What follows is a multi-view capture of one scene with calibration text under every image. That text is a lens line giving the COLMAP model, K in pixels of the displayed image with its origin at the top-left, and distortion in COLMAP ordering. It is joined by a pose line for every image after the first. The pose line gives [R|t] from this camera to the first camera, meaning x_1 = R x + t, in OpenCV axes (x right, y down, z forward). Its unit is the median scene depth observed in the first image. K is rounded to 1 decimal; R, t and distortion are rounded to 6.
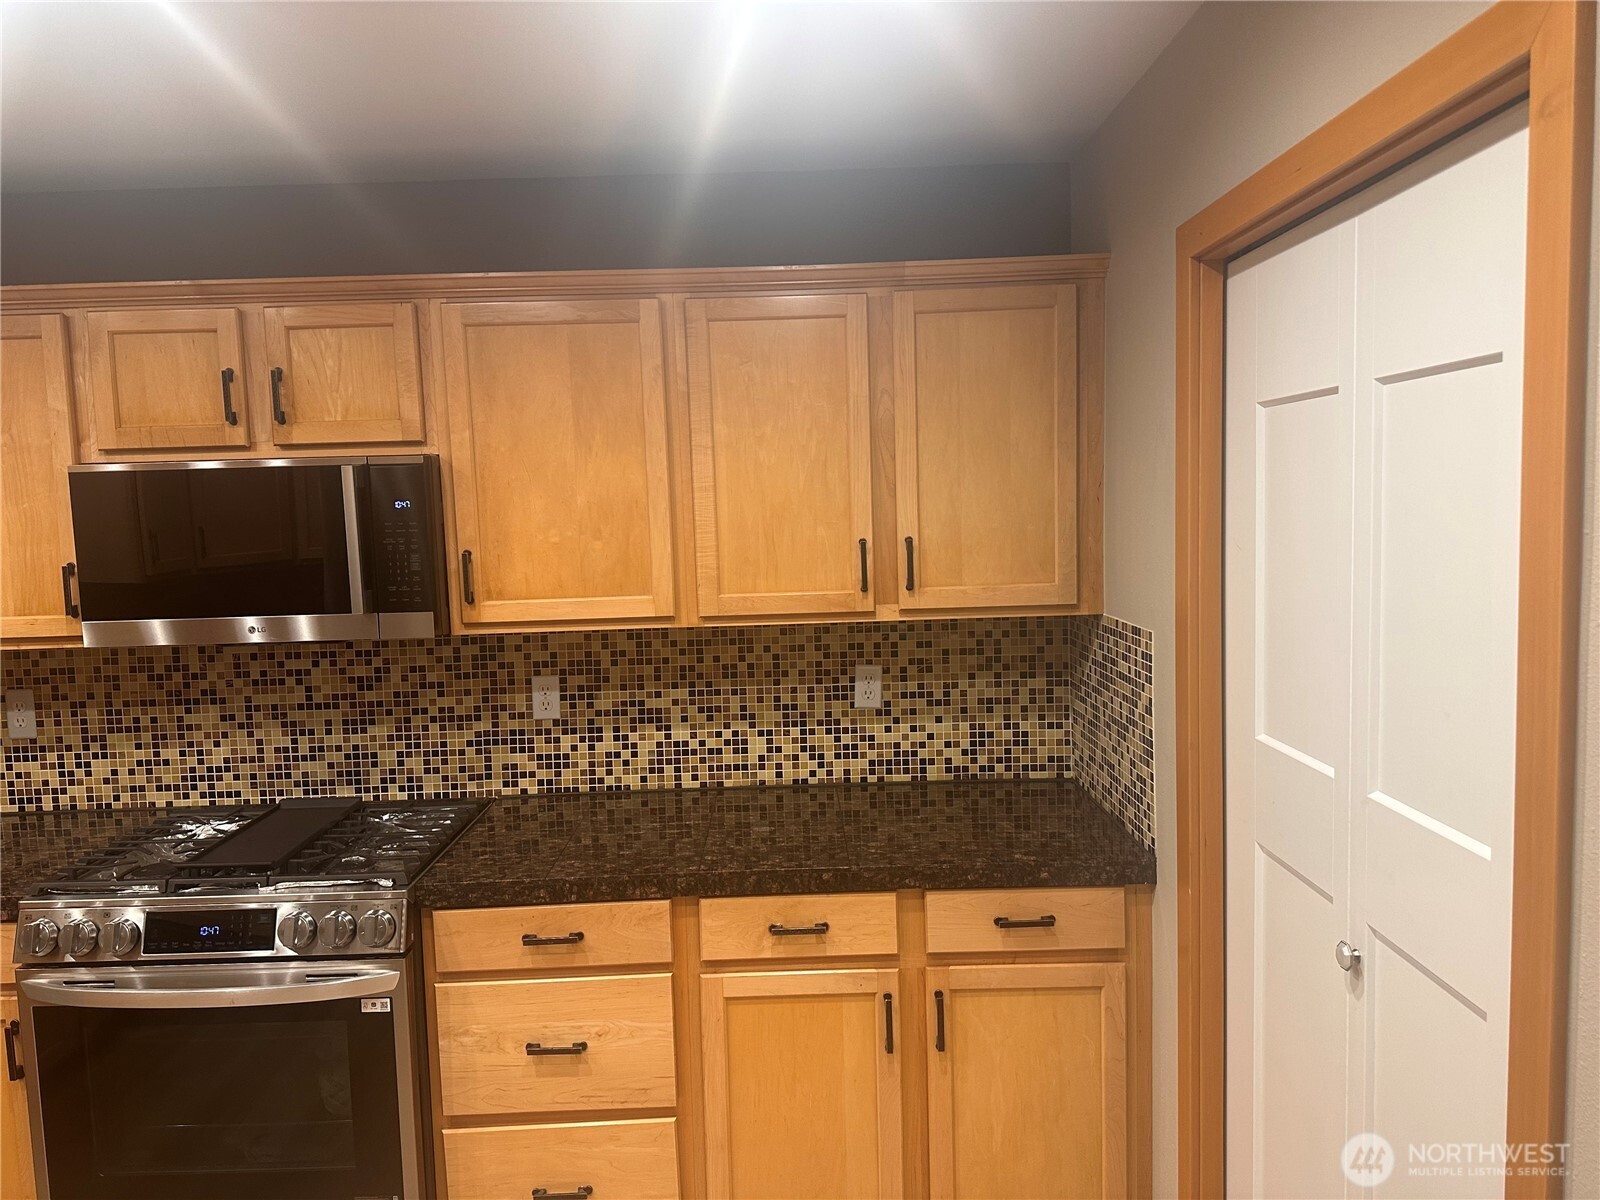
lens RADIAL K [[1130.7, 0, 790.4], [0, 1130.7, 603.3], [0, 0, 1]] dist [0.160358, -0.240595]
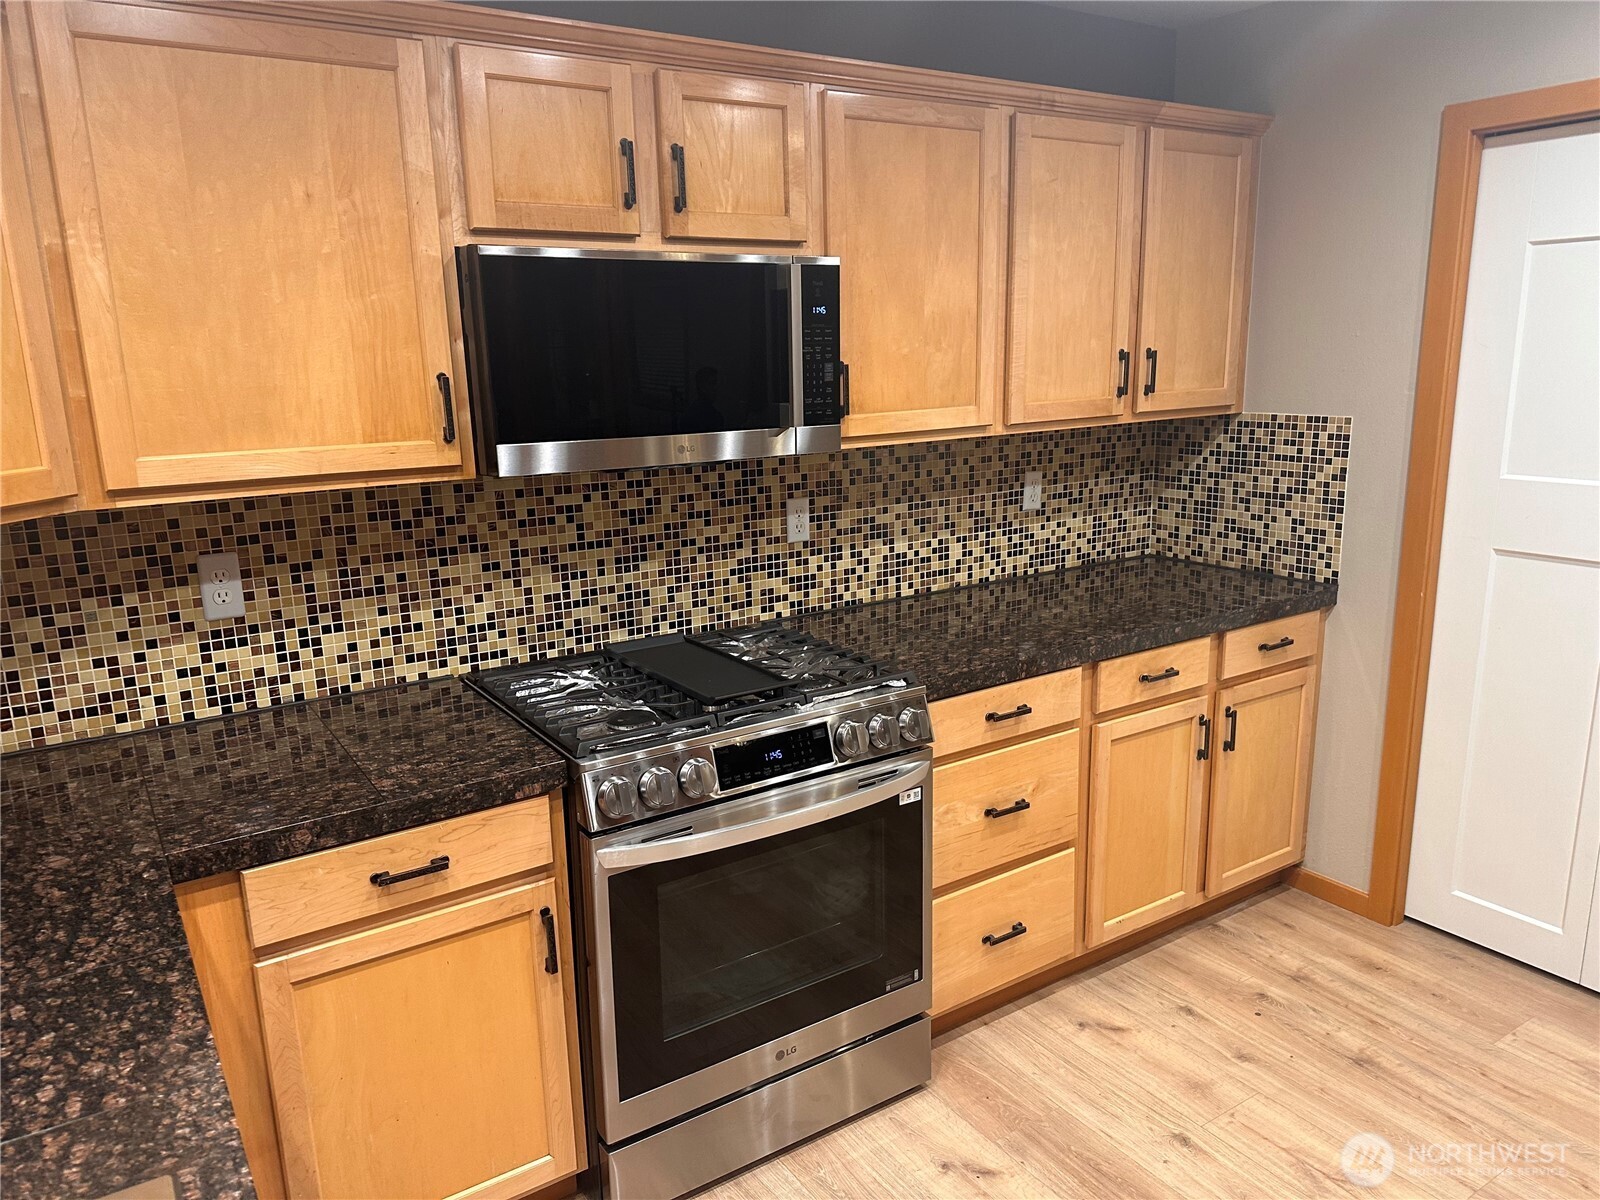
lens RADIAL K [[1130.7, 0, 790.4], [0, 1130.7, 603.3], [0, 0, 1]] dist [0.160358, -0.240595]
pose [[0.832516, -0.108953, 0.543182, -0.765687], [0.049756, 0.991213, 0.122560, 0.032876], [-0.551763, -0.075007, 0.830621, 0.170756]]
